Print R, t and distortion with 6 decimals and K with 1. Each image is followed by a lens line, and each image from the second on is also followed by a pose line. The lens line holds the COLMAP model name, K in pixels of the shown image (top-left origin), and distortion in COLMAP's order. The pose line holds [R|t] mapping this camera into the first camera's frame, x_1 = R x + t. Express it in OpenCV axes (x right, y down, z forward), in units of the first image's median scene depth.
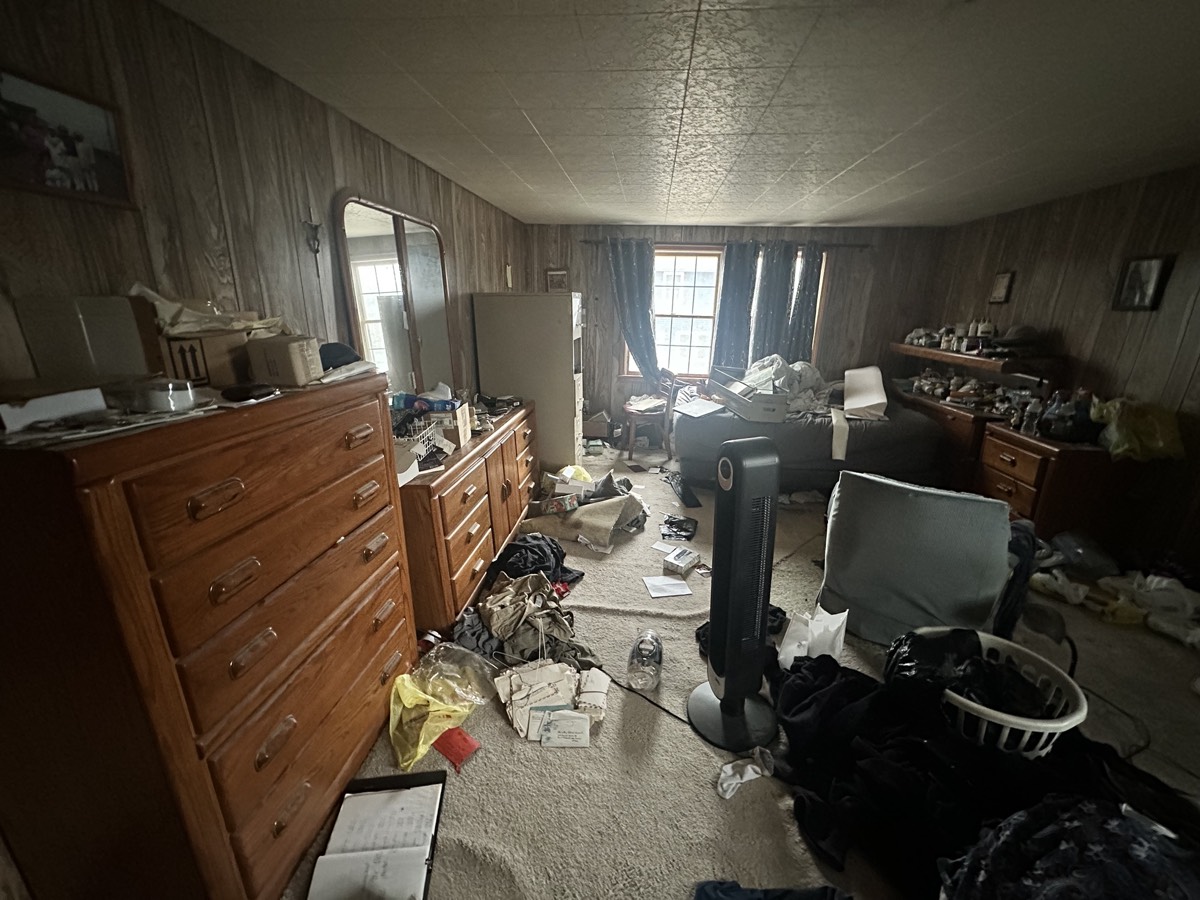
lens RADIAL K [[479.9, 0, 600.0], [0, 479.9, 450.0], [0, 0, 1]] dist [0.000742, 0.000250]
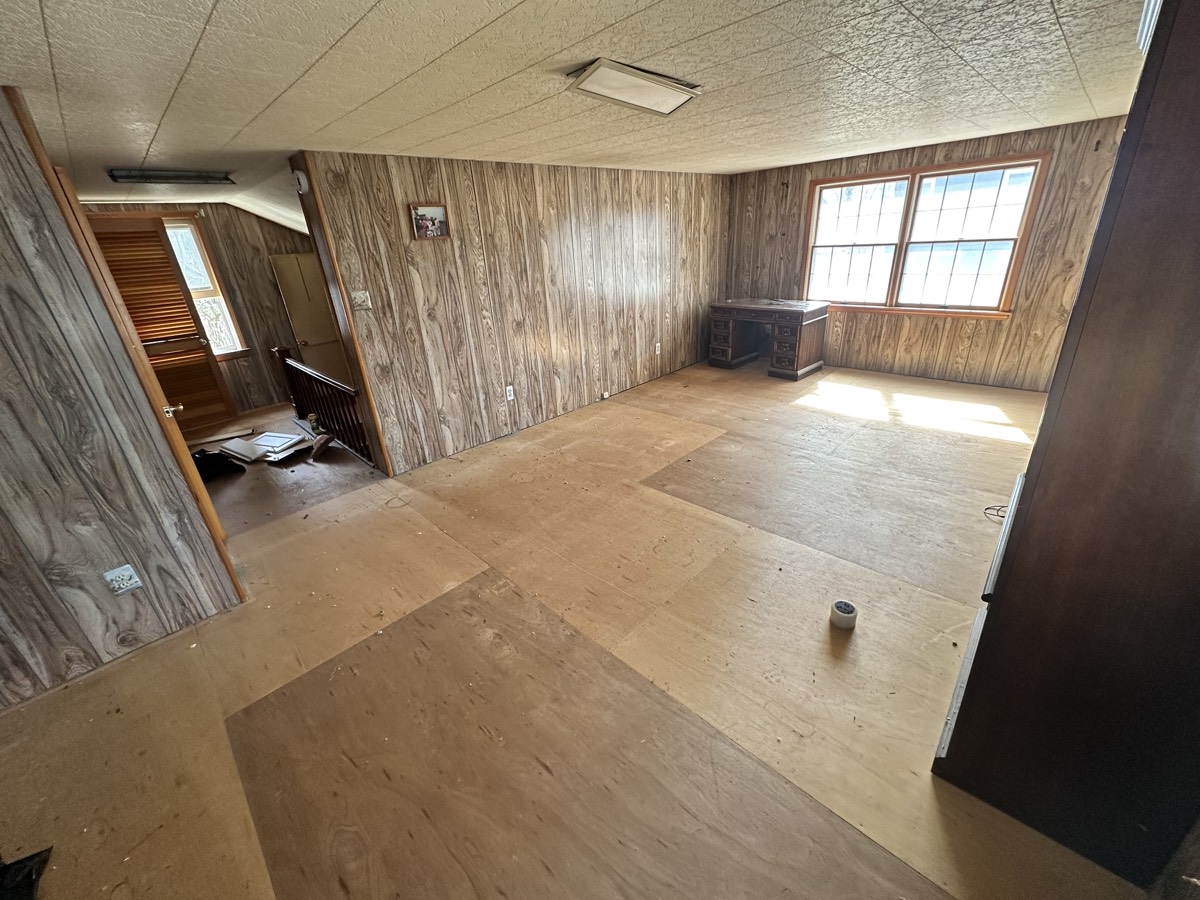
lens RADIAL K [[473.1, 0, 600.0], [0, 473.1, 450.0], [0, 0, 1]] dist [-0.000074, 0.000018]
pose [[0.781534, 0.187656, -0.594970, 1.520724], [-0.105534, 0.979711, 0.170379, 0.164466], [0.614871, -0.070367, 0.785482, -0.716986]]
